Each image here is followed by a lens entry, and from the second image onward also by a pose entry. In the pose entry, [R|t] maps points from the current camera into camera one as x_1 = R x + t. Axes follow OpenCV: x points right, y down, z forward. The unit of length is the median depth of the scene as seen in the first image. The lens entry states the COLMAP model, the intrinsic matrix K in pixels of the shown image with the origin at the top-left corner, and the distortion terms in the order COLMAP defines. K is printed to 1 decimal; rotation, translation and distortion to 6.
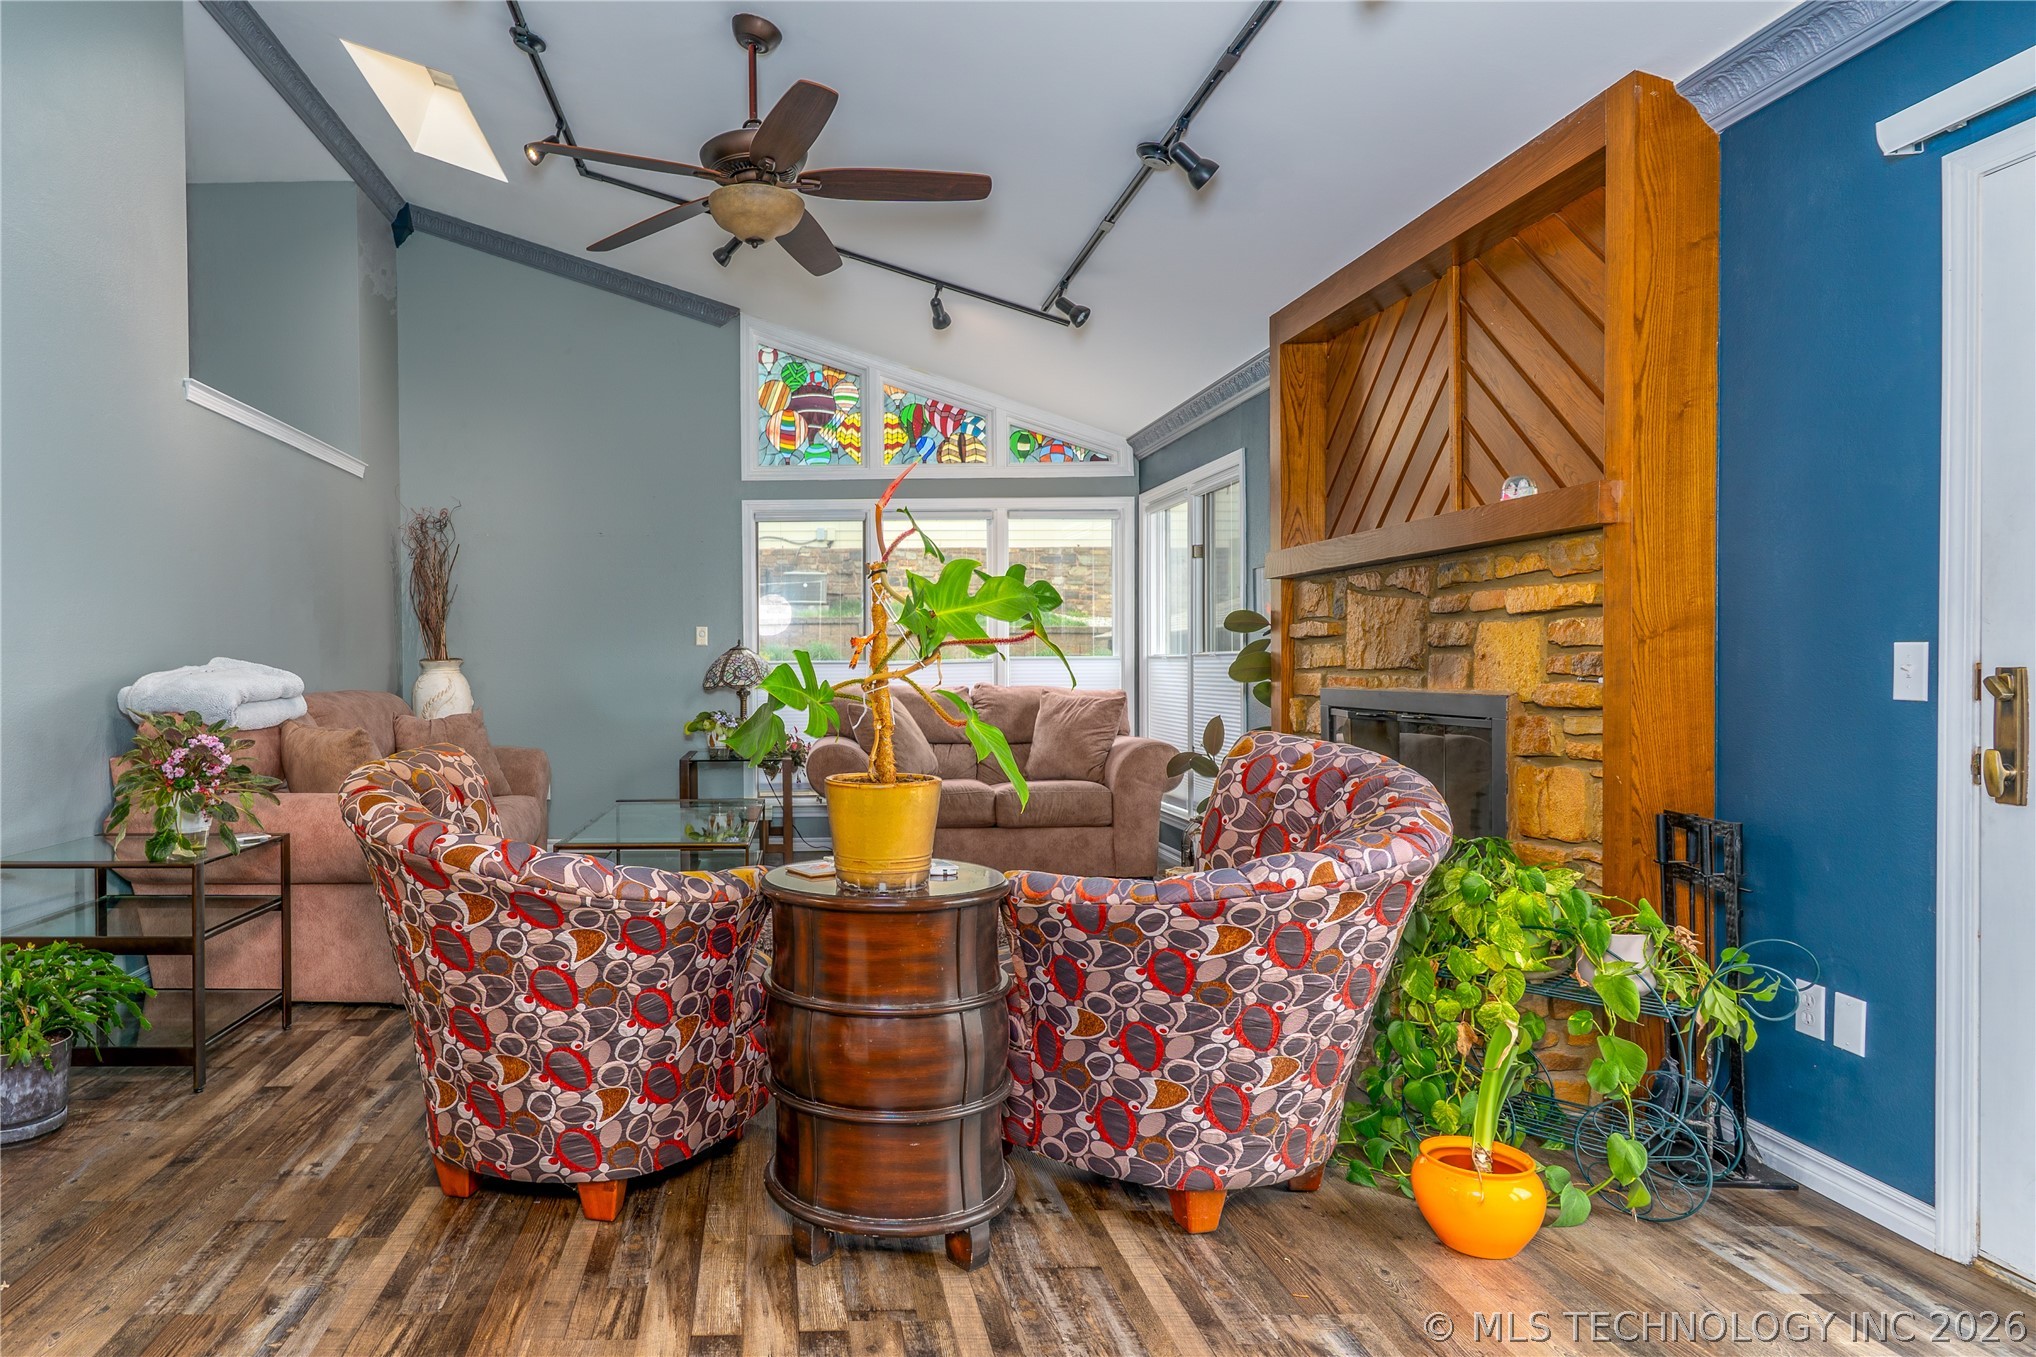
lens RADIAL K [[1207.2, 0, 769.3], [0, 1207.2, 678.3], [0, 0, 1]] dist [-0.003214, 0.000401]
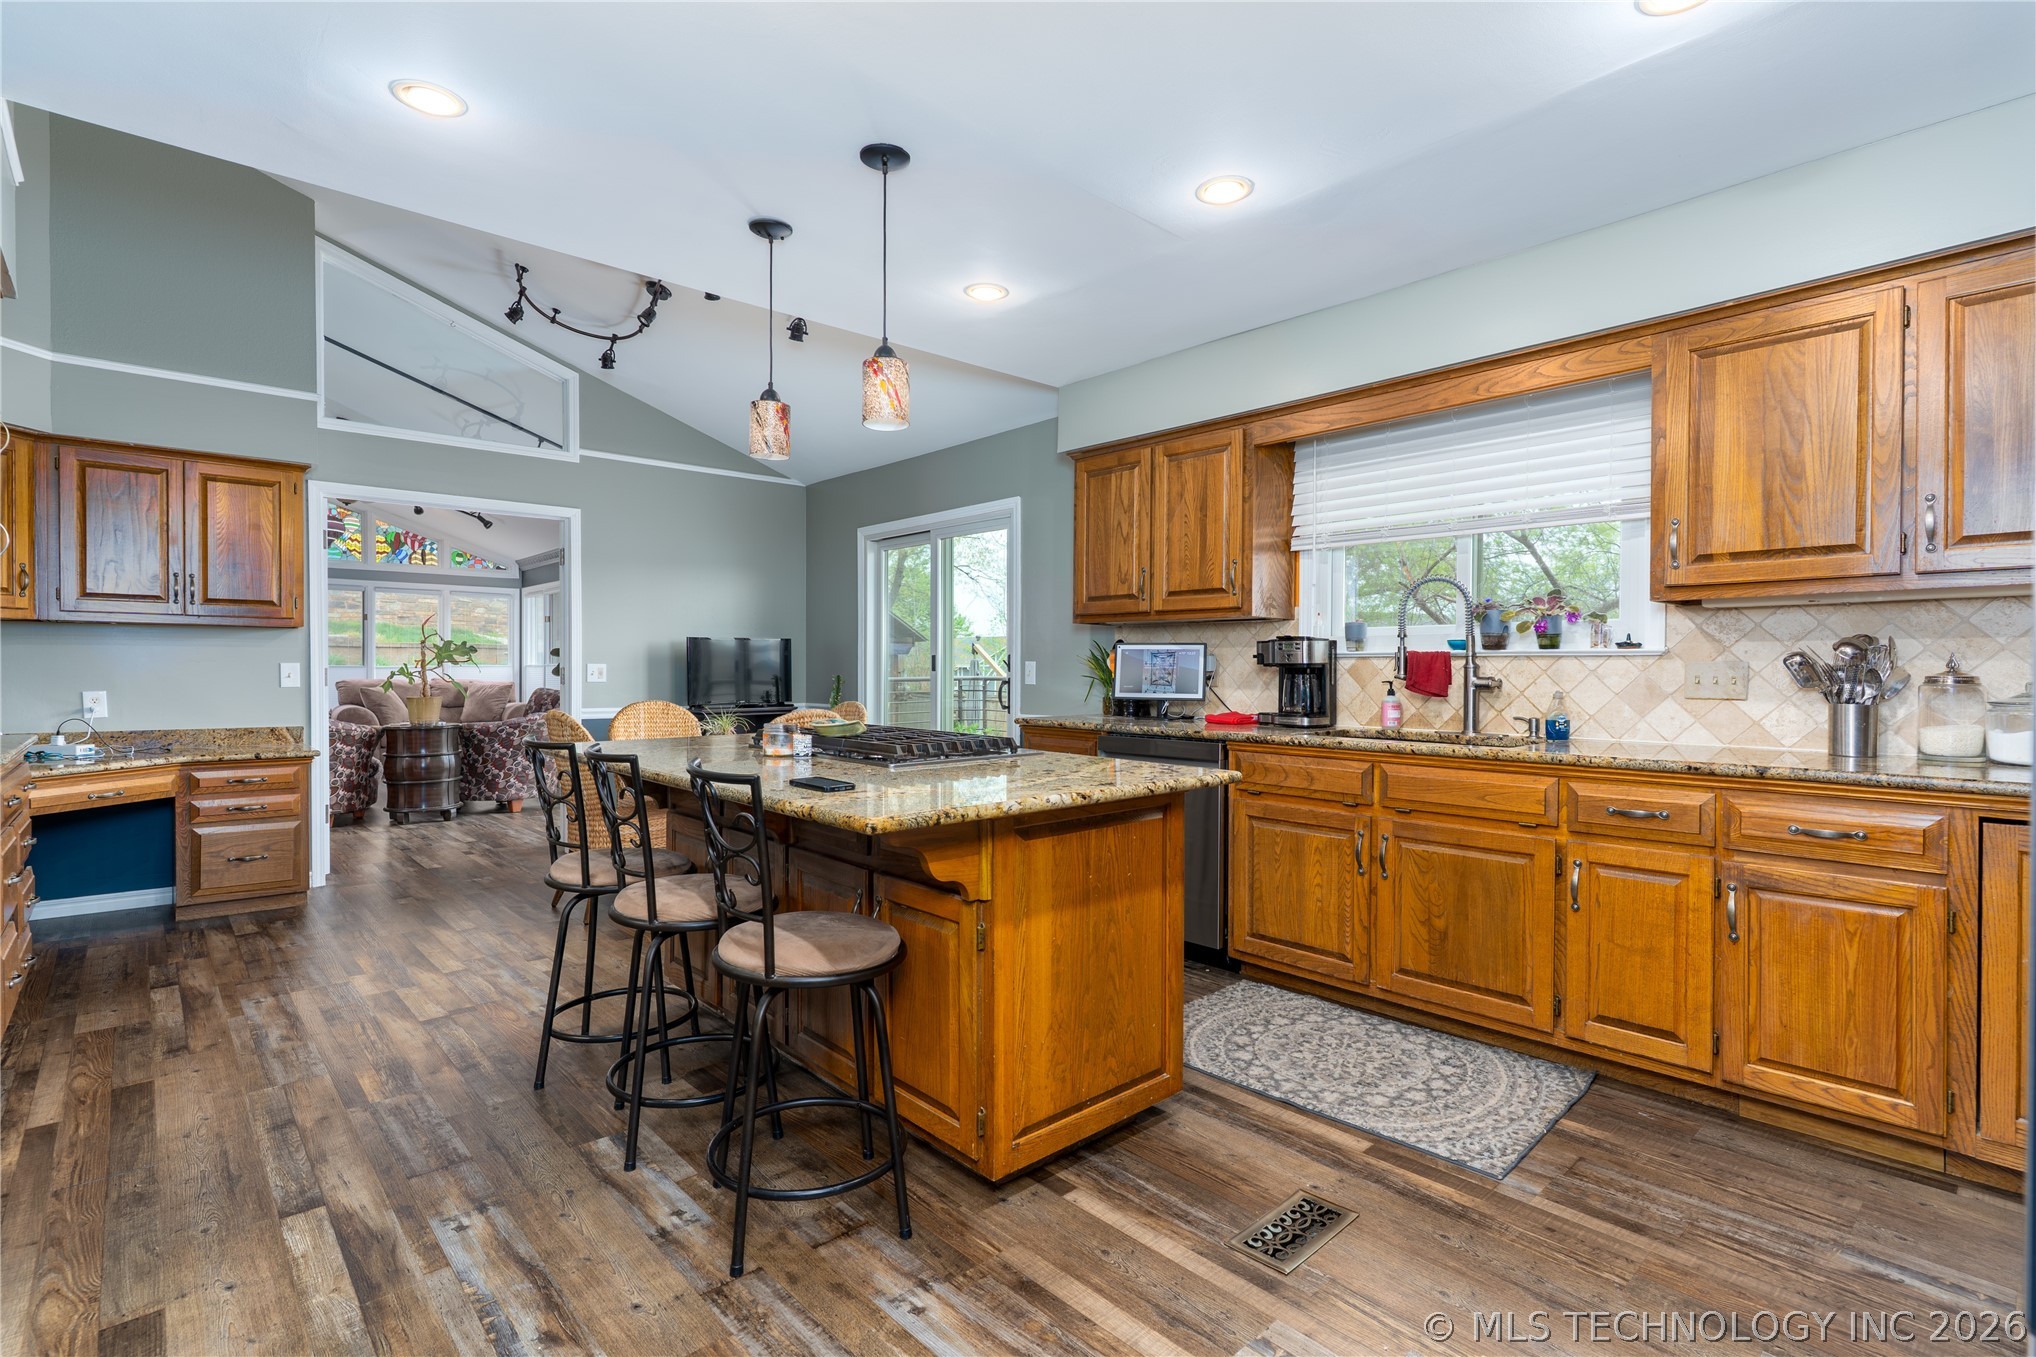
lens RADIAL K [[963.3, 0, 1020.0], [0, 963.3, 677.1], [0, 0, 1]] dist [-0.000756, -0.000145]
pose [[0.735378, 0.005285, 0.677636, -0.219097], [-0.000706, 0.999975, -0.007032, 0.015154], [-0.677656, 0.004693, 0.735364, -0.941671]]
